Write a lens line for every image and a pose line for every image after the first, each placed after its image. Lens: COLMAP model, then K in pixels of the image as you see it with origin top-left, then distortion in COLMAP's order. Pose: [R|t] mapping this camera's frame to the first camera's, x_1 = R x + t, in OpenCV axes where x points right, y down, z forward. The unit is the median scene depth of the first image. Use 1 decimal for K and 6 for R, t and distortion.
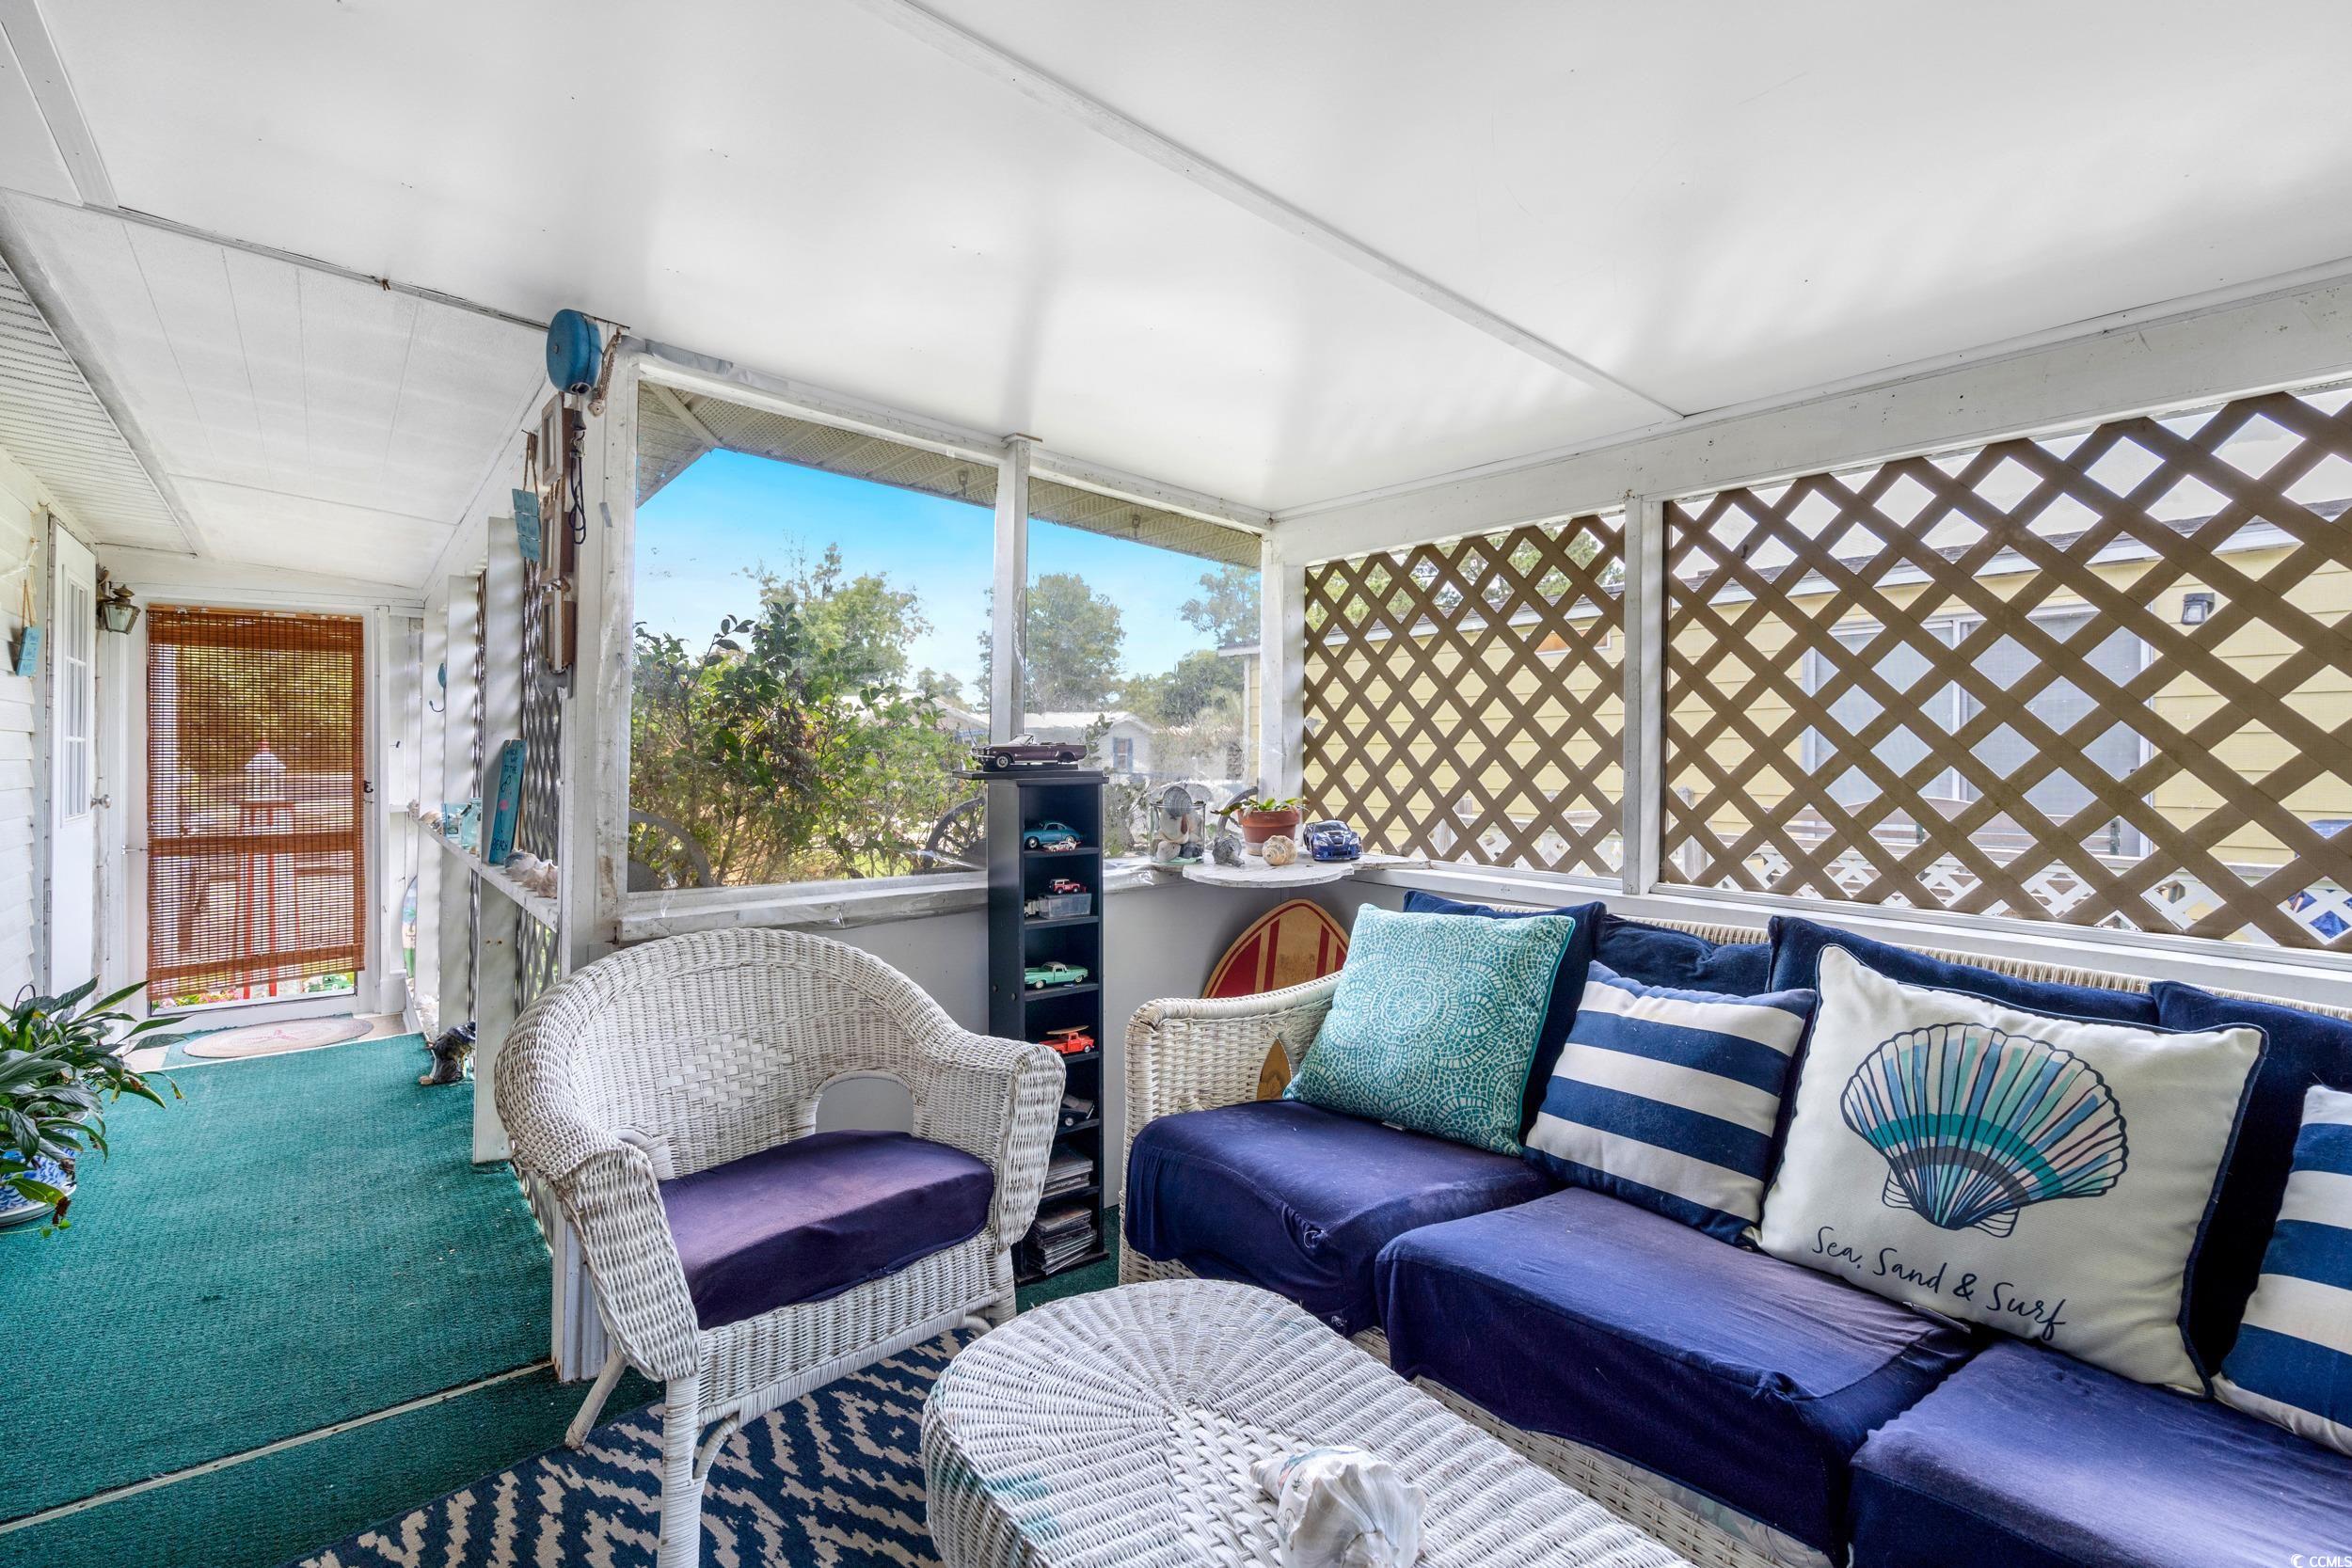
lens RADIAL K [[1073.1, 0, 1161.0], [0, 1073.1, 779.0], [0, 0, 1]] dist [-0.005059, 0.003163]
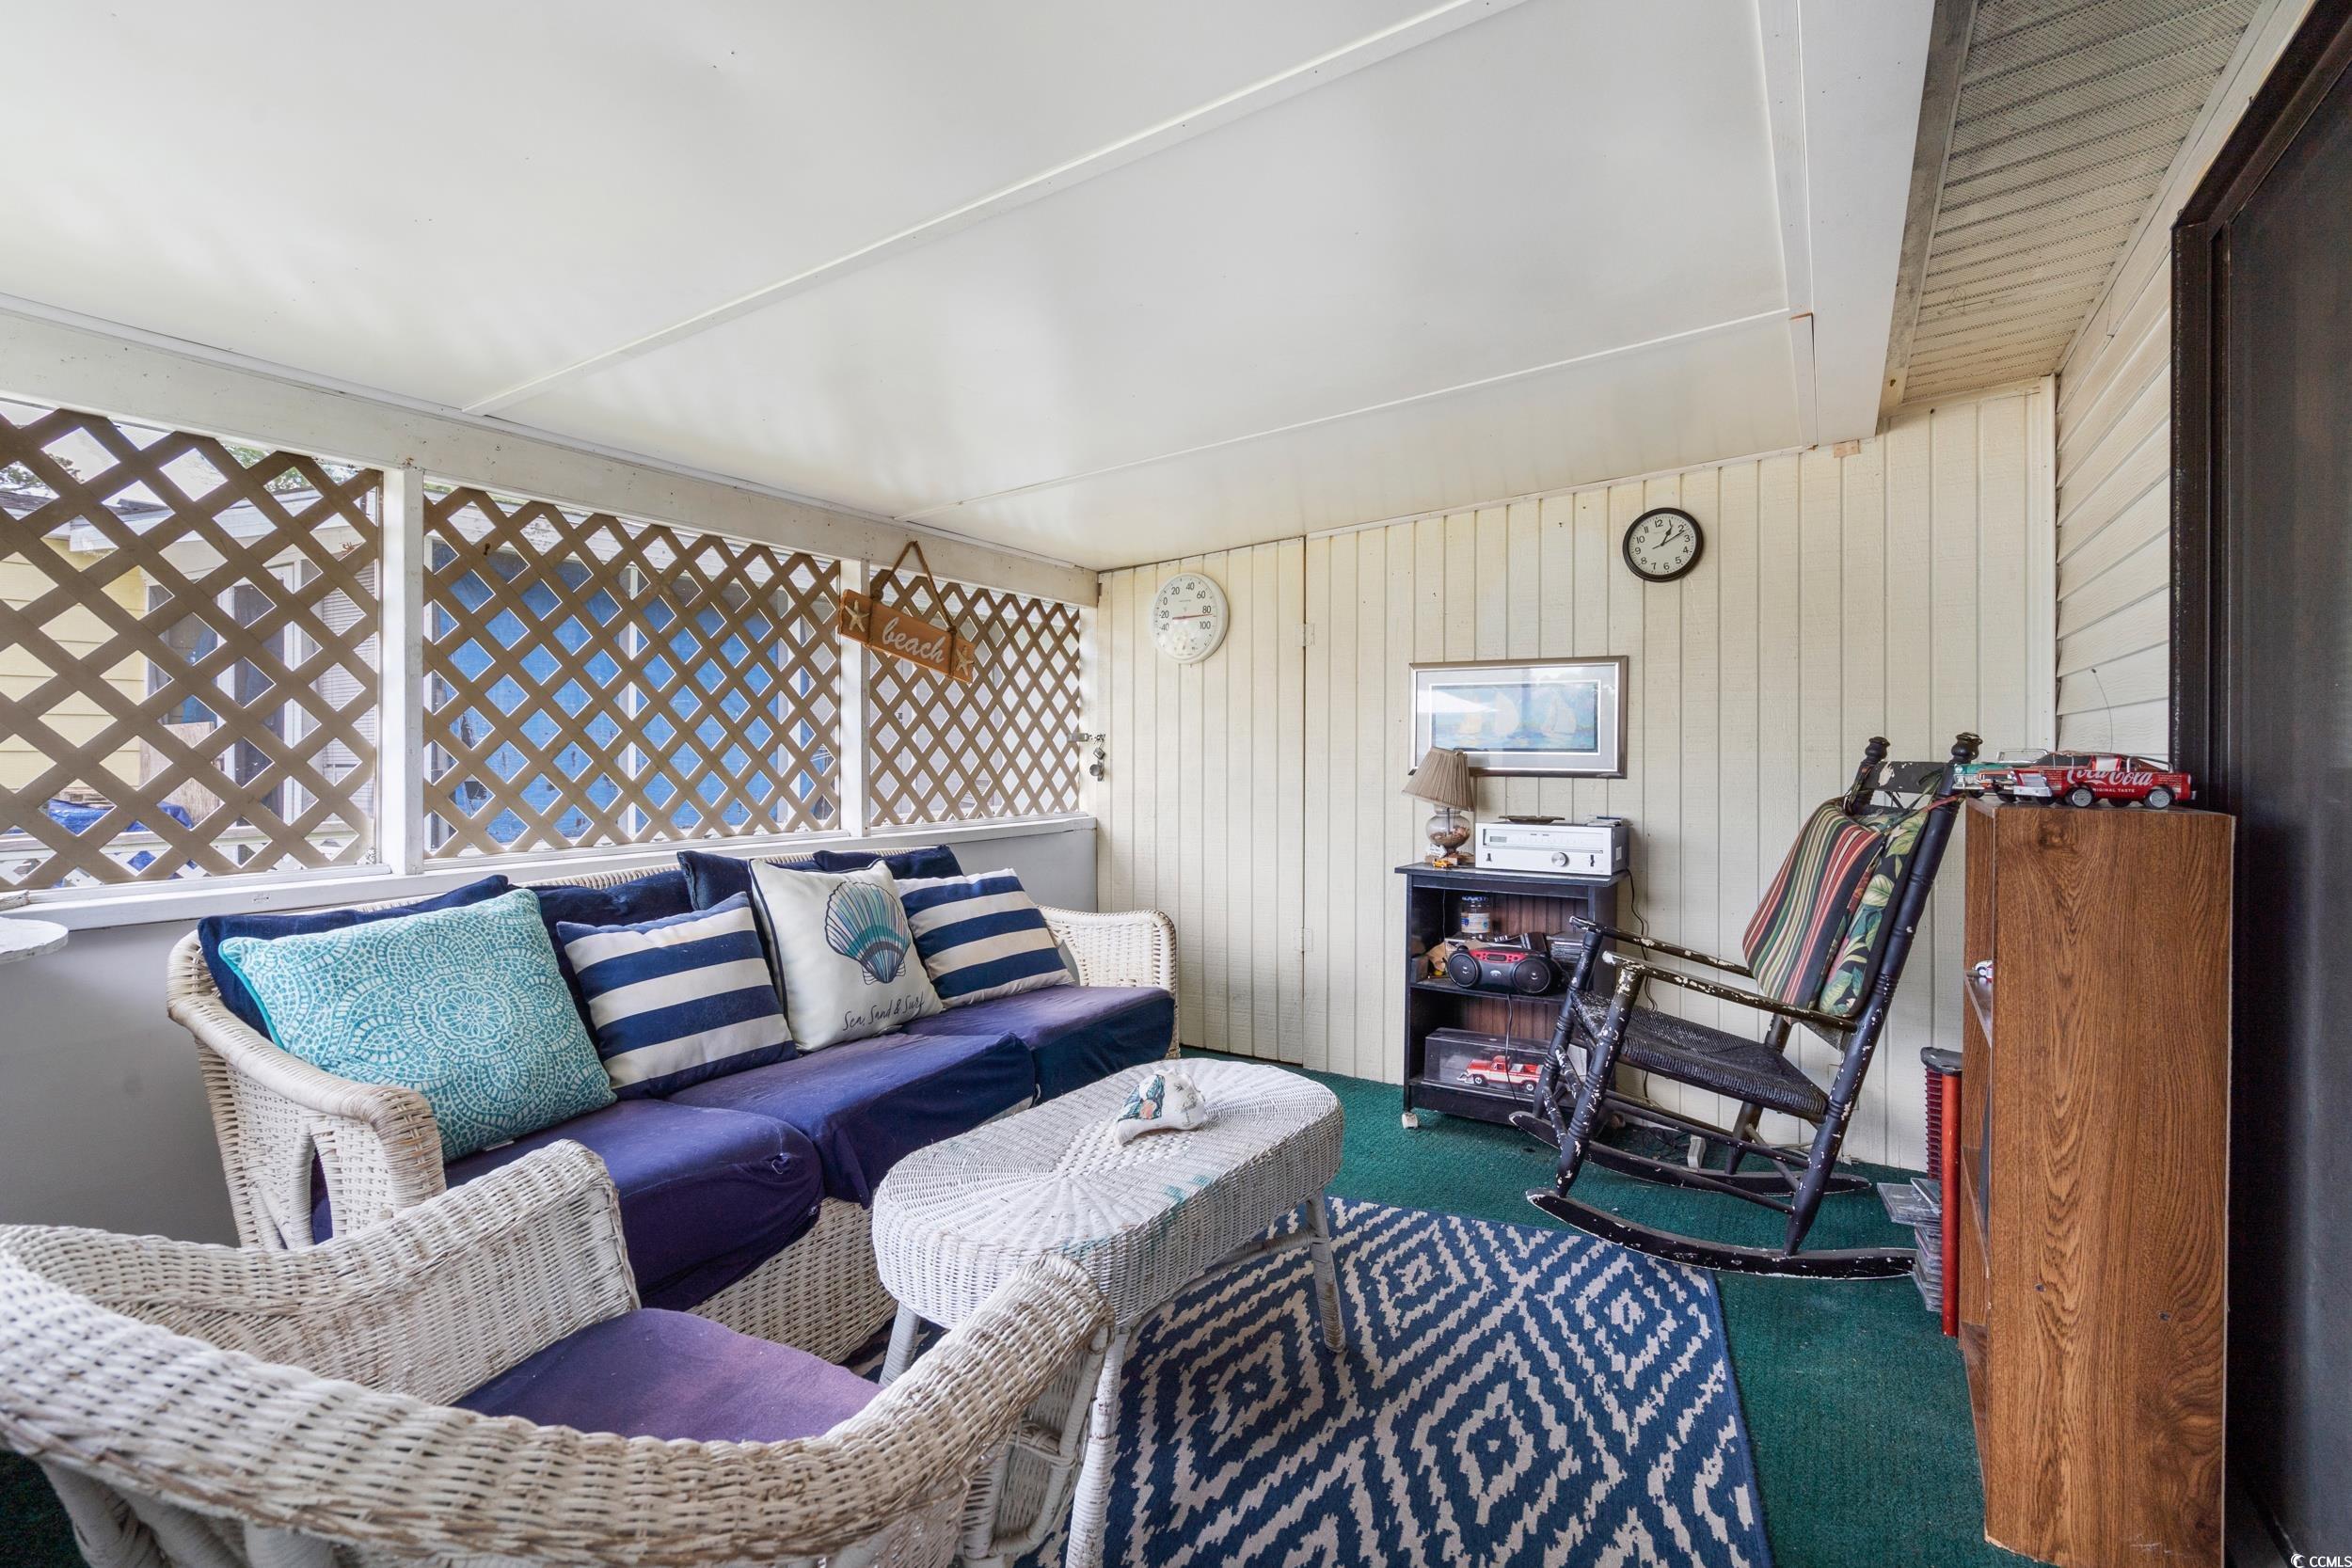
lens RADIAL K [[1073.1, 0, 1164.4], [0, 1073.1, 762.5], [0, 0, 1]] dist [-0.005059, 0.003163]
pose [[-0.344637, -0.009479, 0.938688, -0.870547], [0.023931, 0.999535, 0.018880, 0.005677], [-0.938431, 0.028970, -0.344250, 0.853548]]
